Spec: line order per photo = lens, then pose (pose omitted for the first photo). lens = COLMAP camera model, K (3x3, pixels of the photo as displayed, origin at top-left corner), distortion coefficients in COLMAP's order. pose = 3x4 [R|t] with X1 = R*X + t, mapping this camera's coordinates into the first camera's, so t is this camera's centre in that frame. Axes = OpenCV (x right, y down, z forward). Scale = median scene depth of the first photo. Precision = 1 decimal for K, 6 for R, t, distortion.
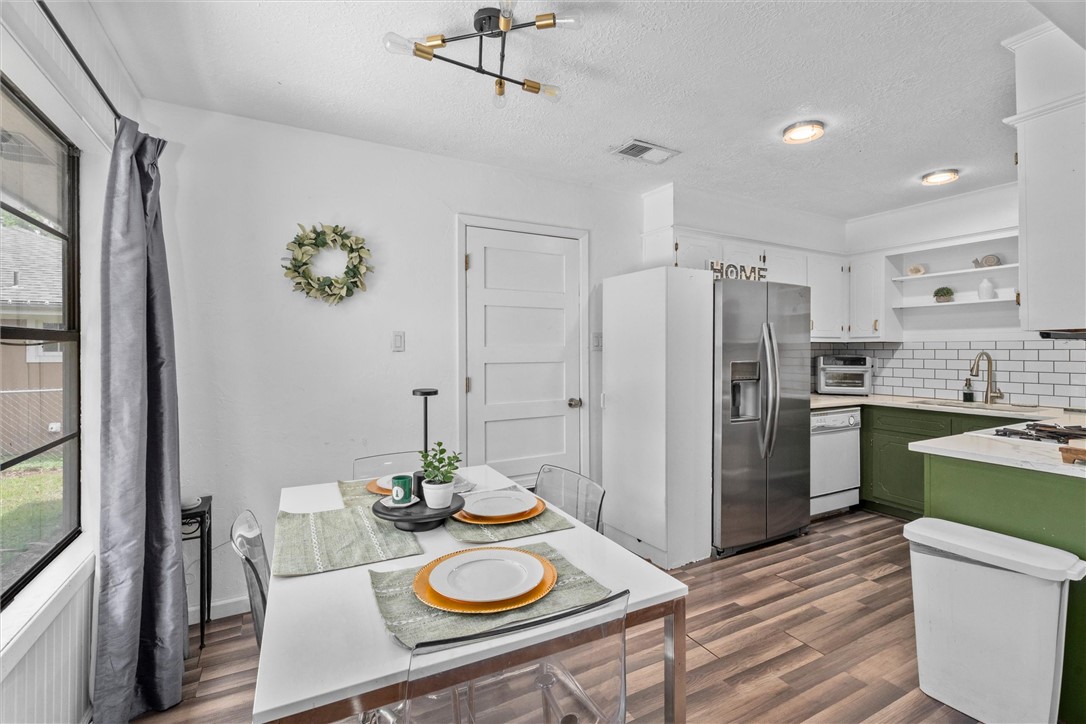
lens RADIAL K [[495.0, 0, 542.8], [0, 495.0, 350.8], [0, 0, 1]] dist [0.000123, 0.000076]
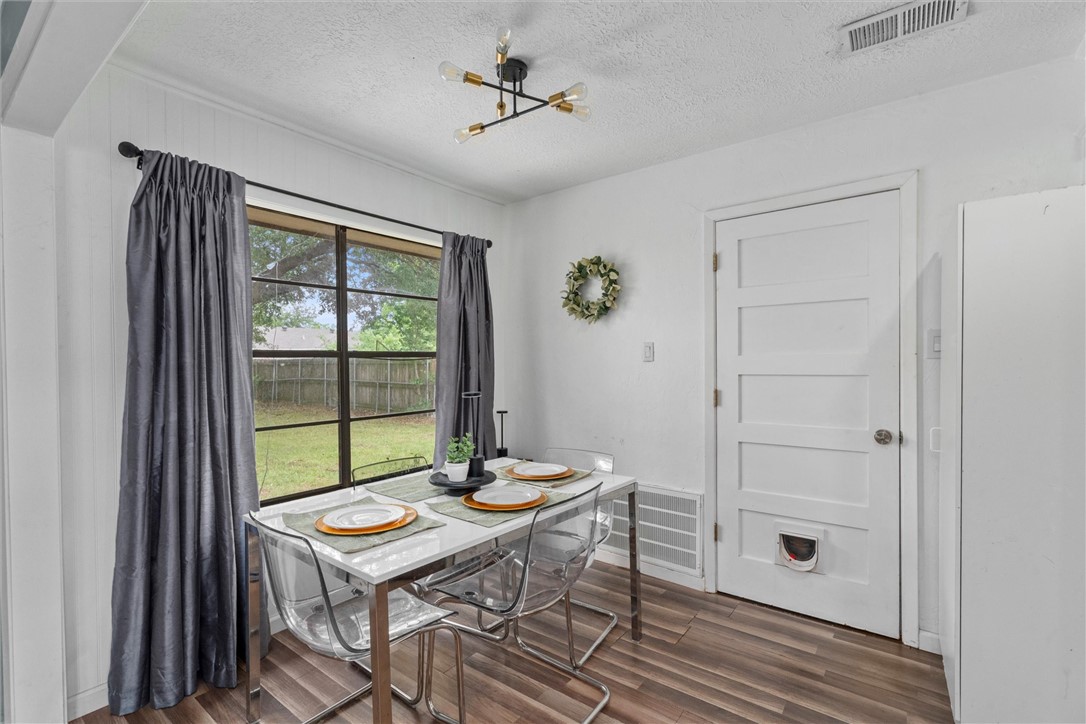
lens RADIAL K [[498.4, 0, 543.0], [0, 498.4, 362.0], [0, 0, 1]] dist [0.001985, 0.000086]
pose [[0.399160, -0.002324, -0.916878, 0.562453], [0.005992, 0.999982, 0.000074, 0.000784], [0.916861, -0.005524, 0.399167, 0.350422]]
